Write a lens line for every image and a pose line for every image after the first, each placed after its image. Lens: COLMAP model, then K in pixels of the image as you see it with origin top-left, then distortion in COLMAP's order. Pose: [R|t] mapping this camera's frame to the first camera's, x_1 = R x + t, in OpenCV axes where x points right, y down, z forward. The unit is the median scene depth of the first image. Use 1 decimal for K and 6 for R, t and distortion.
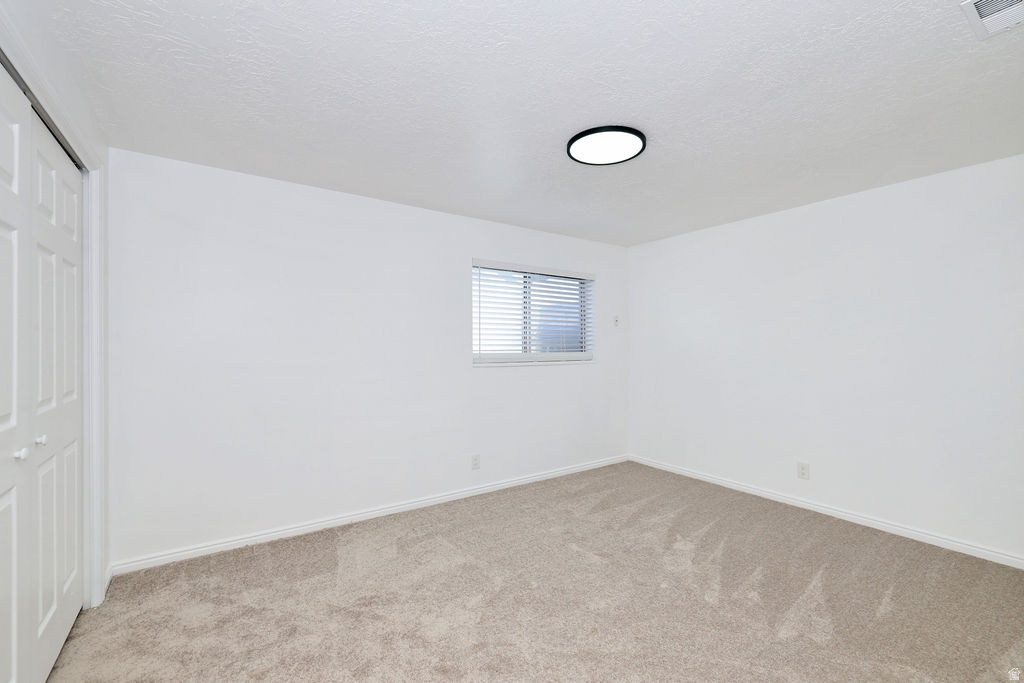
lens RADIAL K [[429.7, 0, 509.9], [0, 429.7, 340.6], [0, 0, 1]] dist [-0.001583, 0.000305]
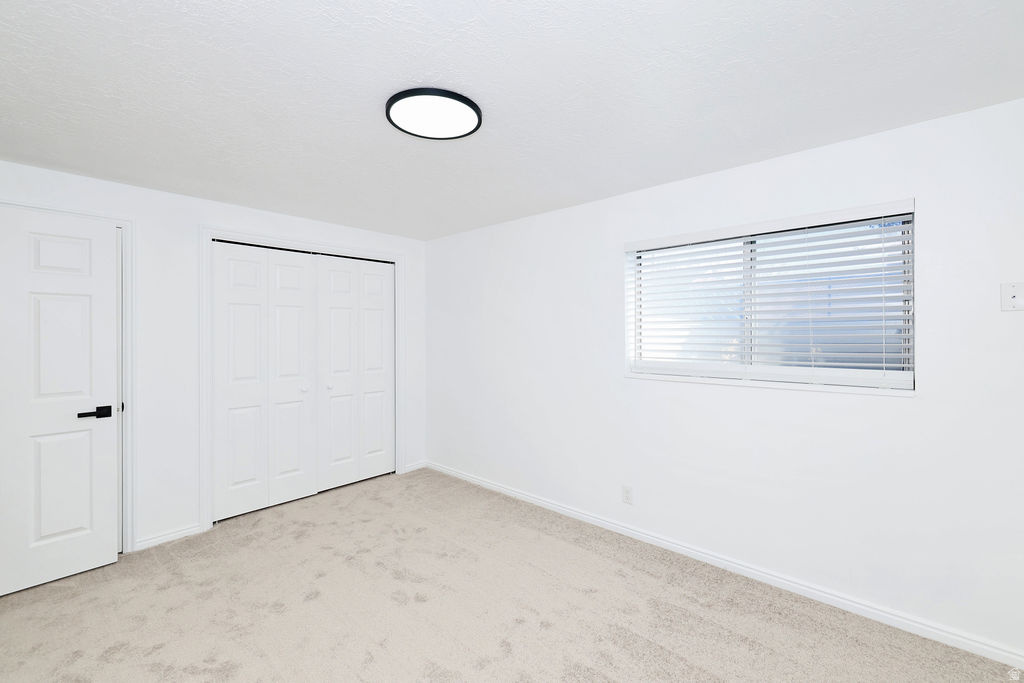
lens RADIAL K [[429.7, 0, 511.9], [0, 429.7, 339.9], [0, 0, 1]] dist [-0.001583, 0.000305]
pose [[0.231187, 0.007062, -0.972884, 0.908035], [0.008661, 0.999919, 0.009316, -0.027234], [0.972871, -0.010580, 0.231107, 0.842731]]
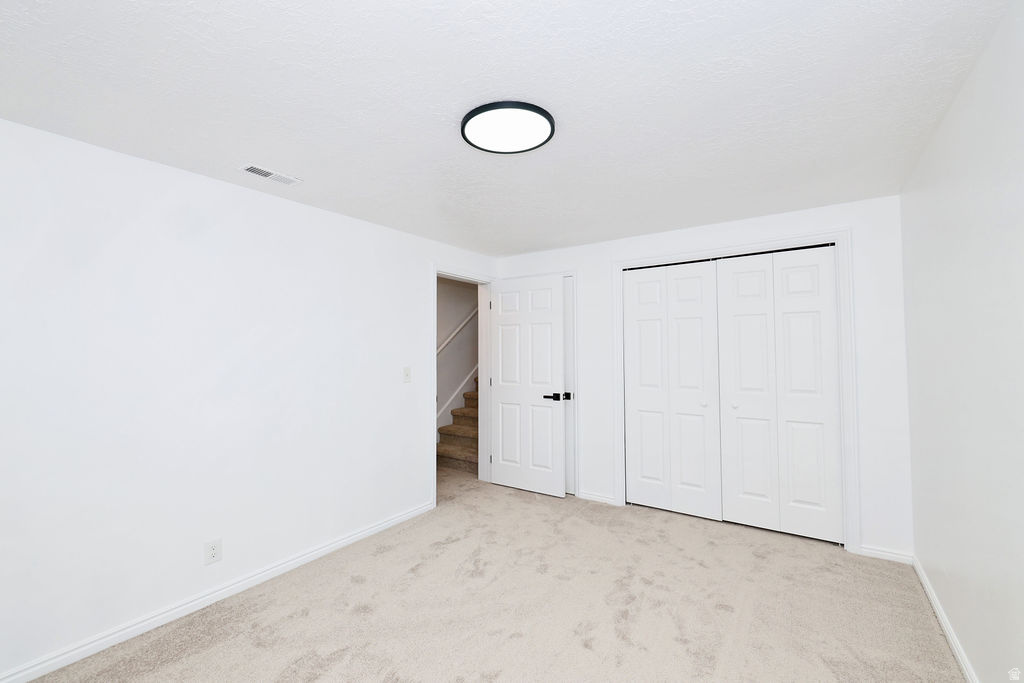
lens RADIAL K [[429.7, 0, 508.4], [0, 429.7, 342.2], [0, 0, 1]] dist [-0.001583, 0.000305]
pose [[-0.934000, -0.006937, -0.357207, 0.450354], [0.001071, 0.999753, -0.022216, -0.022581], [0.357272, -0.021132, -0.933761, 1.523991]]
